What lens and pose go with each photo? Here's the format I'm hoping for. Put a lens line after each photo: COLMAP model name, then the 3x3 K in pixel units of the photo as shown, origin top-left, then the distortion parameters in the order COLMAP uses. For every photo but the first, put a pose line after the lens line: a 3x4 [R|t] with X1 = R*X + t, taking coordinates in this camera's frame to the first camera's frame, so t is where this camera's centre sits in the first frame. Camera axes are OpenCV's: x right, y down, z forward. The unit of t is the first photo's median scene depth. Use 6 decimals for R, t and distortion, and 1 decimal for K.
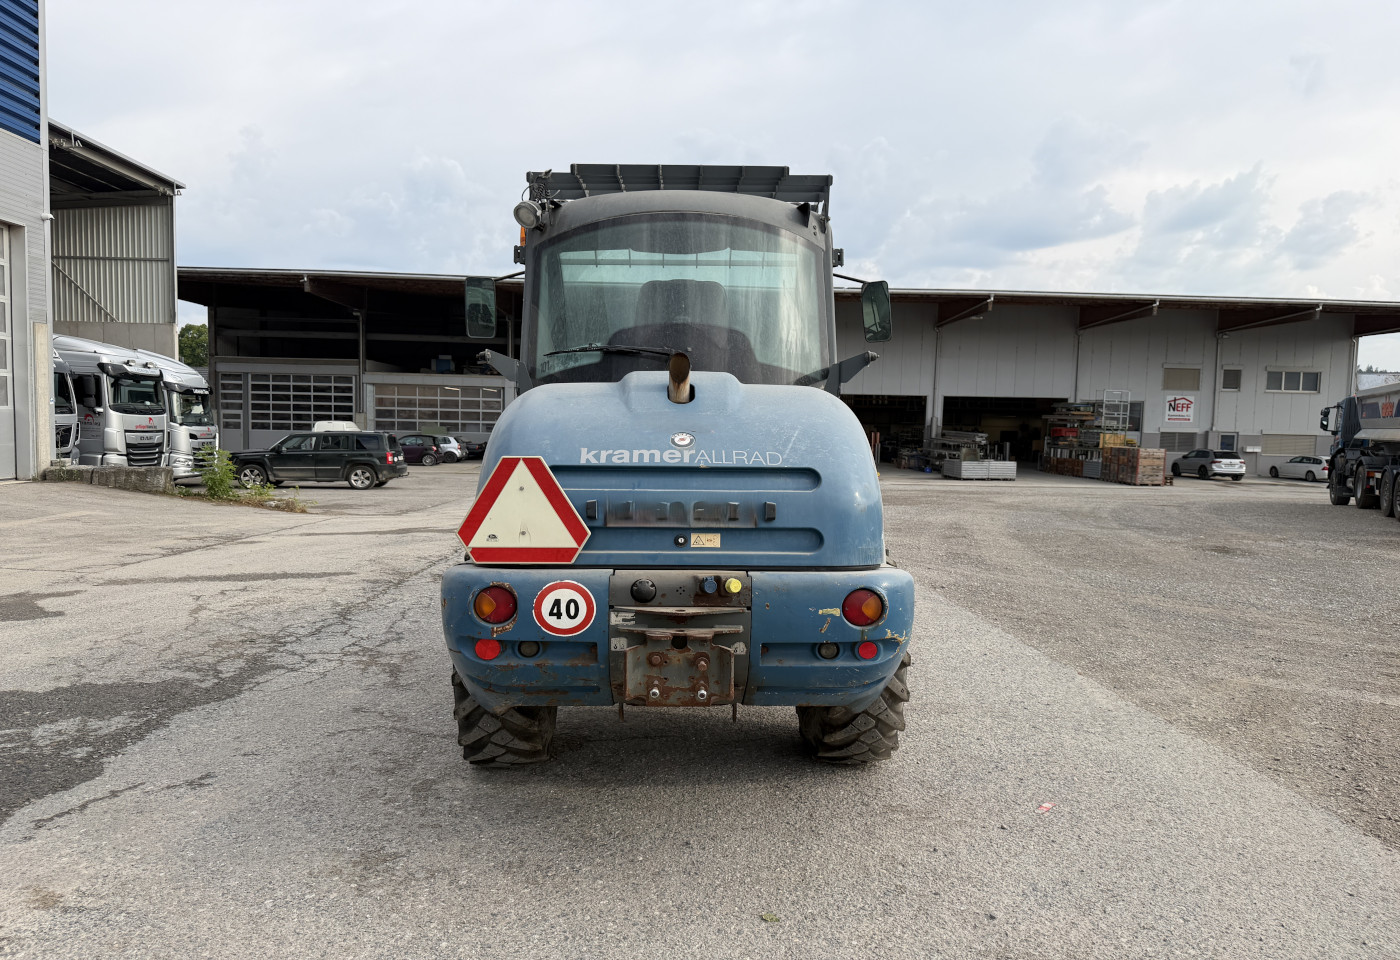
lens RADIAL K [[1004.9, 0, 699.5], [0, 1004.9, 493.7], [0, 0, 1]] dist [0.030603, -0.042000]
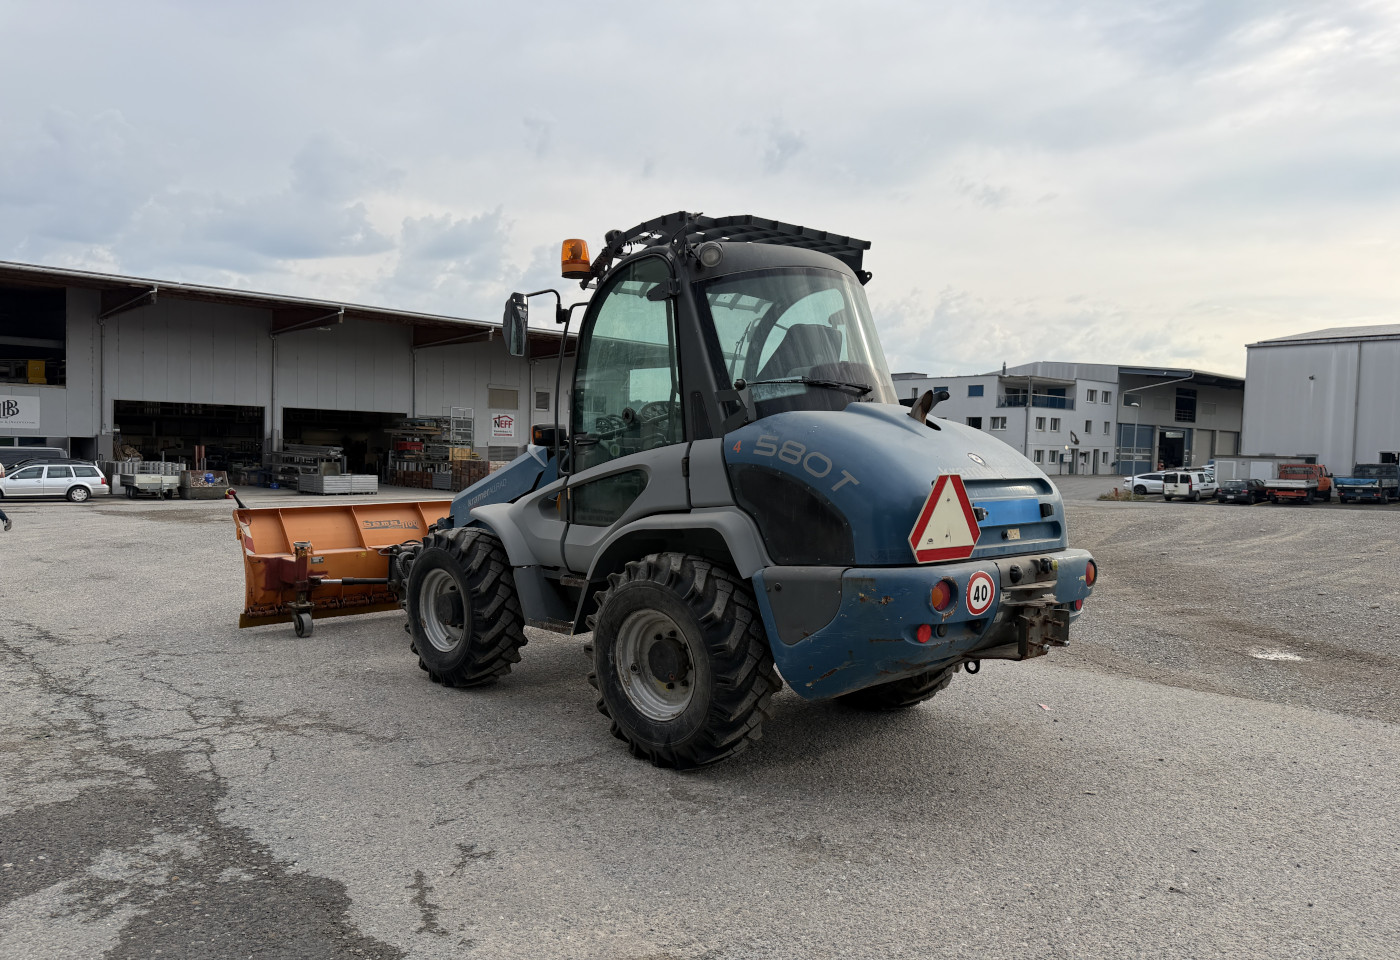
lens RADIAL K [[997.3, 0, 713.4], [0, 997.3, 514.0], [0, 0, 1]] dist [0.042589, -0.069683]
pose [[0.748122, -0.046124, 0.661956, -0.614949], [0.041064, 0.998887, 0.023191, -0.014327], [-0.662289, 0.009833, 0.749184, 0.139987]]
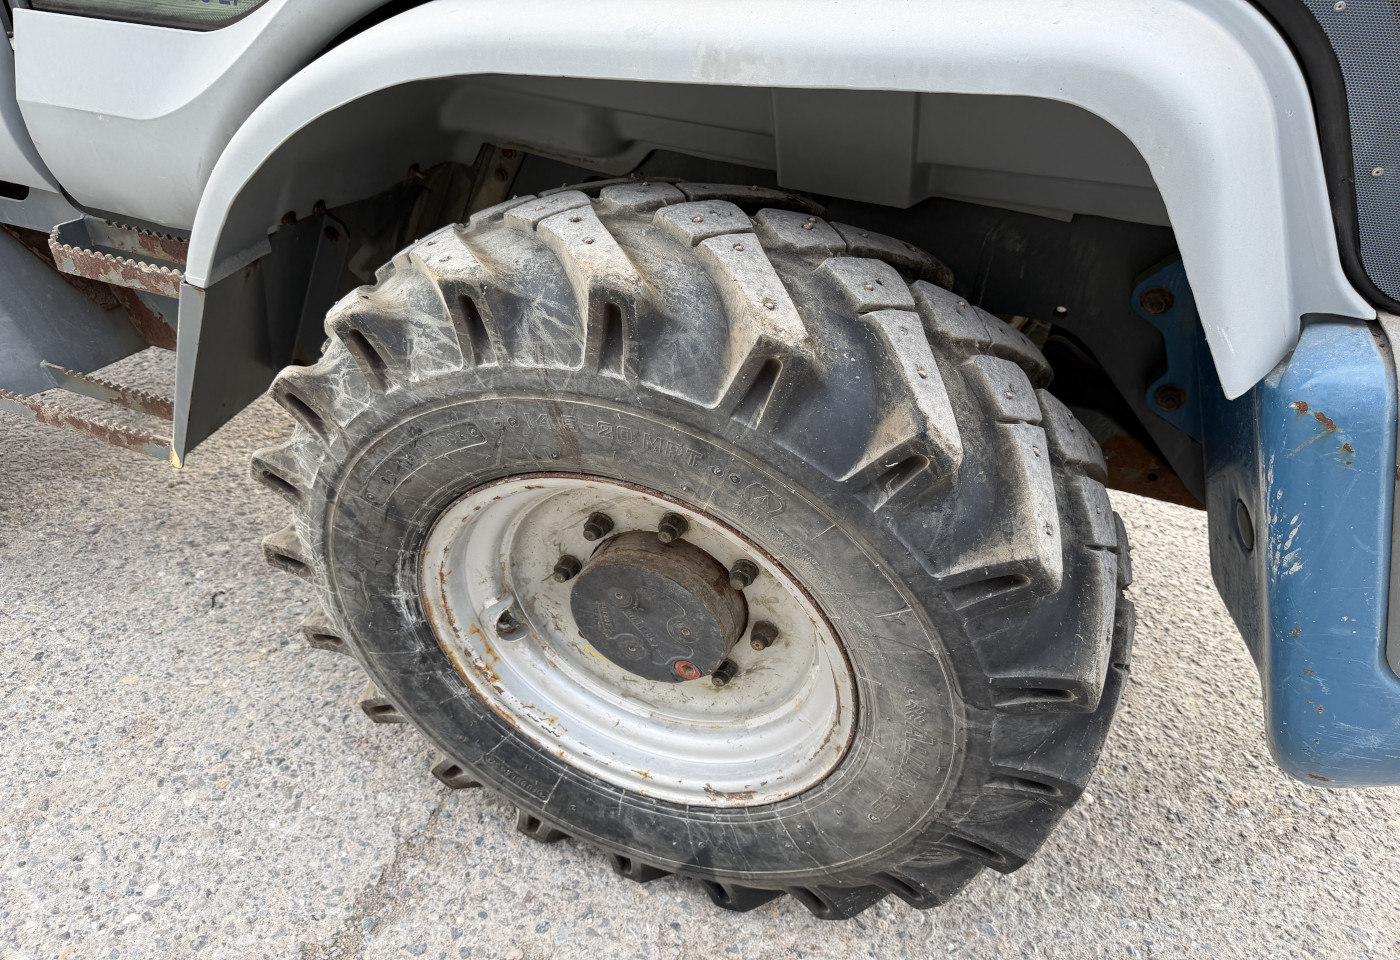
lens RADIAL K [[1004.9, 0, 699.5], [0, 1004.9, 493.7], [0, 0, 1]] dist [0.030603, -0.042000]
pose [[0.400313, -0.529458, 0.747946, -0.285668], [0.020675, 0.821208, 0.570254, -0.021630], [-0.916145, -0.212816, 0.339687, 0.652115]]
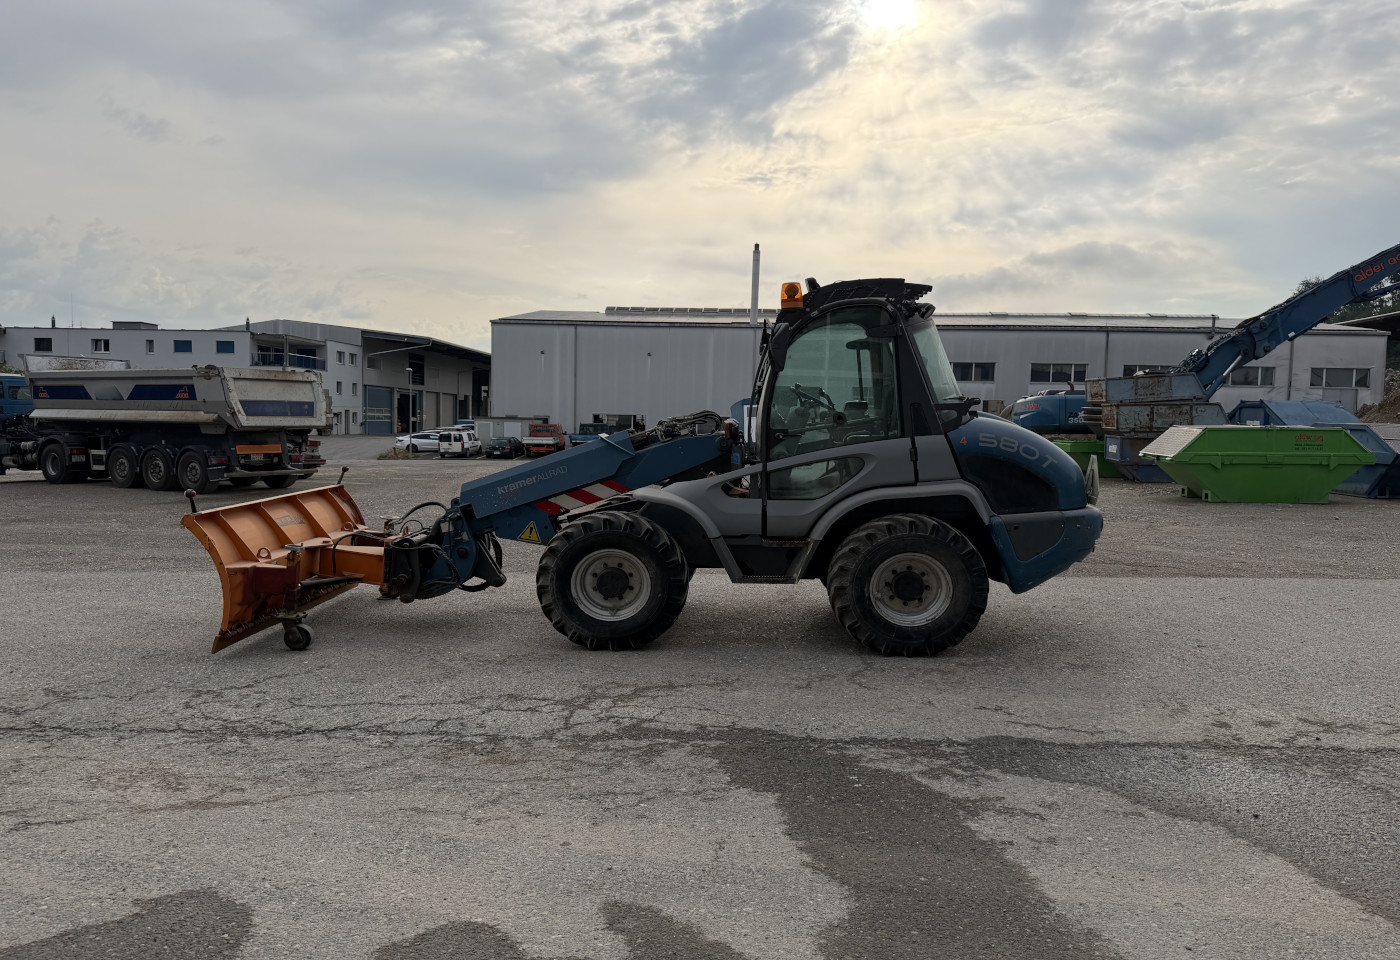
lens RADIAL K [[1004.9, 0, 699.5], [0, 1004.9, 493.7], [0, 0, 1]] dist [0.030603, -0.042000]
pose [[0.046026, -0.088101, 0.995048, -1.256968], [0.052470, 0.994941, 0.085665, -0.097624], [-0.997561, 0.048267, 0.050415, 0.892336]]
